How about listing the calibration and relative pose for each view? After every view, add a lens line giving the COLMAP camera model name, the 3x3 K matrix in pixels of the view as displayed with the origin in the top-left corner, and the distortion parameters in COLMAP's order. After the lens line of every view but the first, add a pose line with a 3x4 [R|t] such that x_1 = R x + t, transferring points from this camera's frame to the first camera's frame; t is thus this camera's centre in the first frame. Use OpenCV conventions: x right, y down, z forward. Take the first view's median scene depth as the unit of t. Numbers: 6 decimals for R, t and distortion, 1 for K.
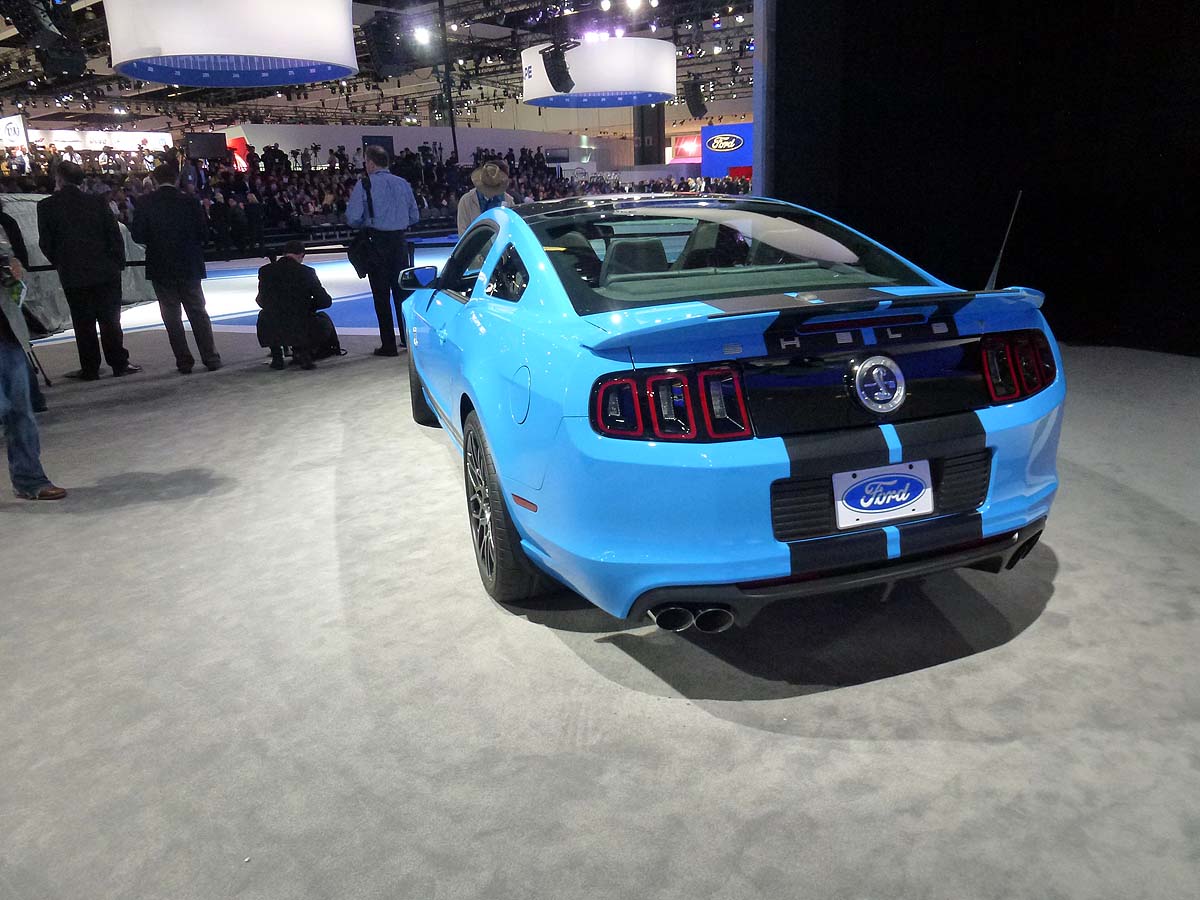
lens RADIAL K [[857.1, 0, 600.1], [0, 857.1, 444.6], [0, 0, 1]] dist [-0.059890, 0.023424]
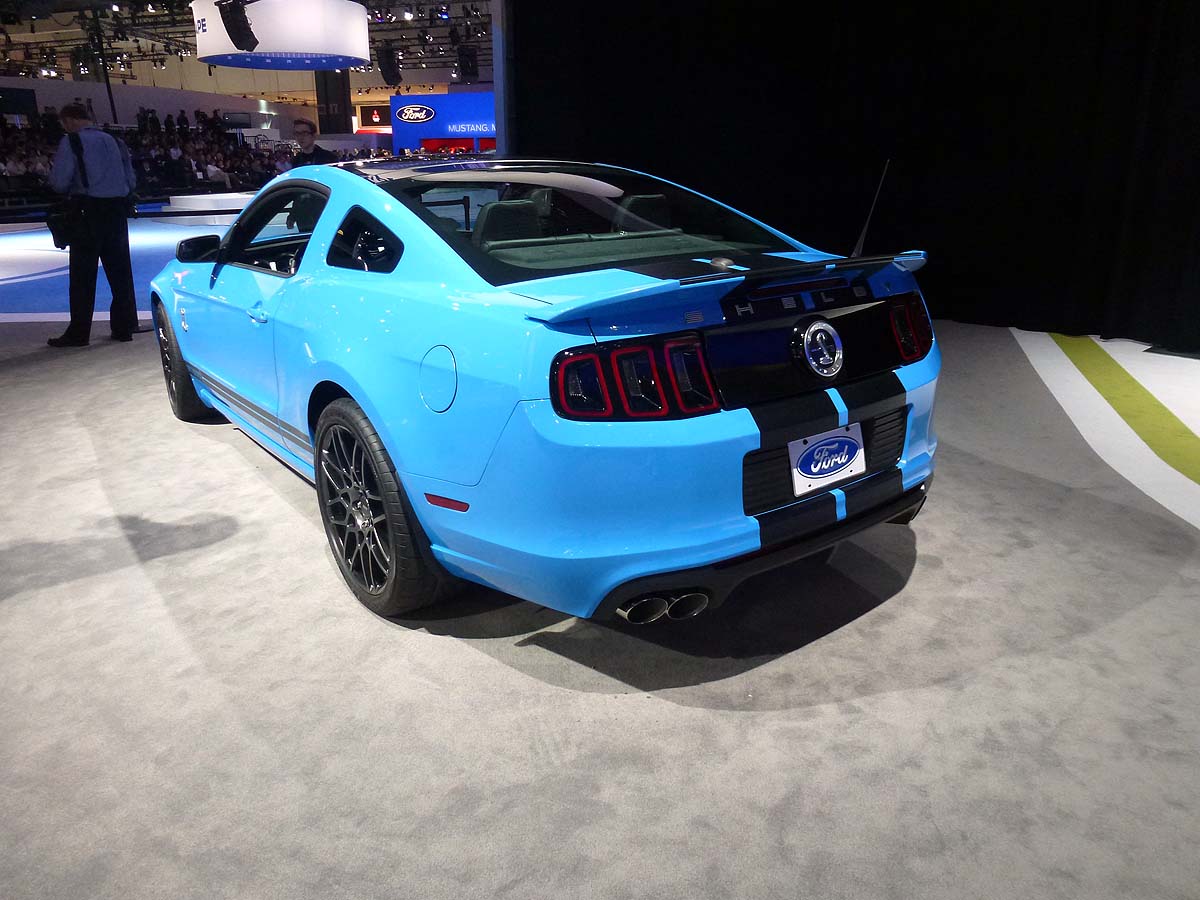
lens RADIAL K [[857.1, 0, 600.7], [0, 857.1, 446.9], [0, 0, 1]] dist [-0.059890, 0.023424]
pose [[0.939296, -0.077697, 0.334195, -0.236148], [0.067352, 0.996826, 0.042450, -0.014763], [-0.336432, -0.017365, 0.941548, 0.131540]]
